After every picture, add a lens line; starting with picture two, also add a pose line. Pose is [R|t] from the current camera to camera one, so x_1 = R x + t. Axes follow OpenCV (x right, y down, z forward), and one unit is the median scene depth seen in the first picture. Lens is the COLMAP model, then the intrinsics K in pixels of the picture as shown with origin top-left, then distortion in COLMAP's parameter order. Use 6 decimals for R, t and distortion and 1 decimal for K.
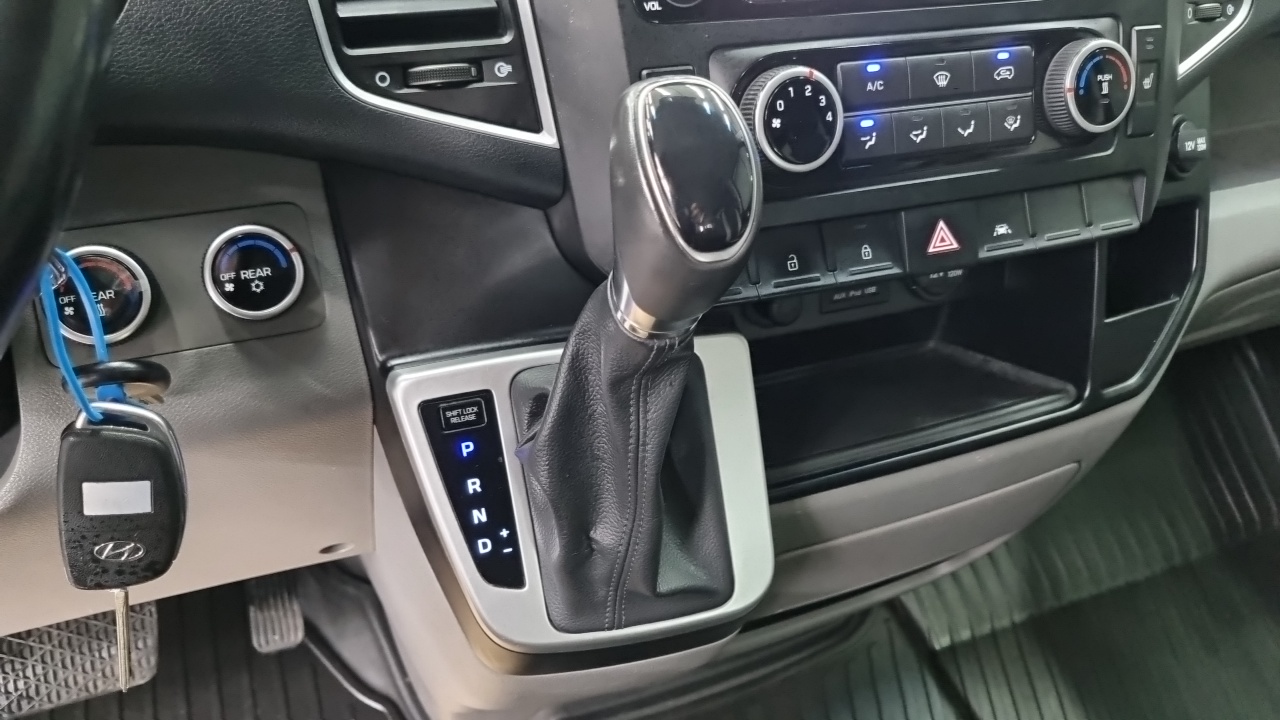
lens RADIAL K [[992.1, 0, 643.2], [0, 992.1, 361.5], [0, 0, 1]] dist [0.015508, -0.004428]
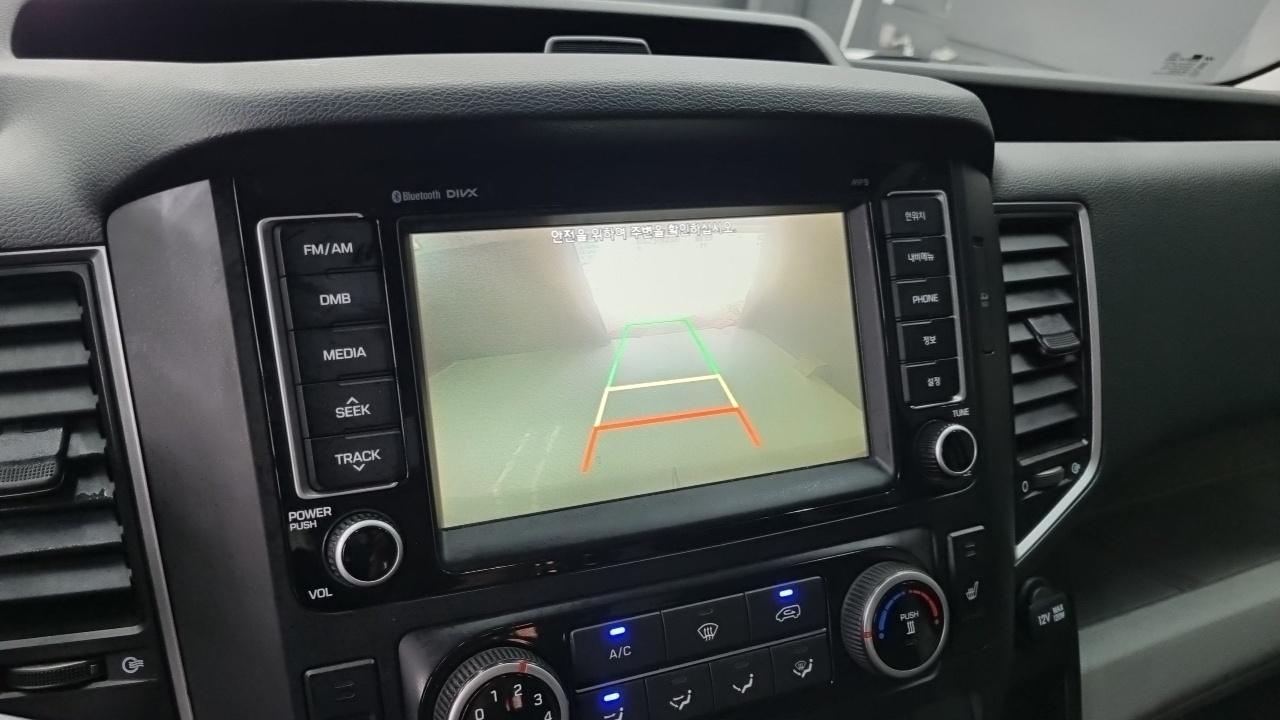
lens RADIAL K [[992.1, 0, 637.1], [0, 992.1, 356.6], [0, 0, 1]] dist [0.015508, -0.004428]
pose [[0.999703, 0.011726, 0.021379, 0.214150], [-0.007551, 0.982559, -0.185799, -0.344496], [-0.023185, 0.185582, 0.982355, 0.140505]]
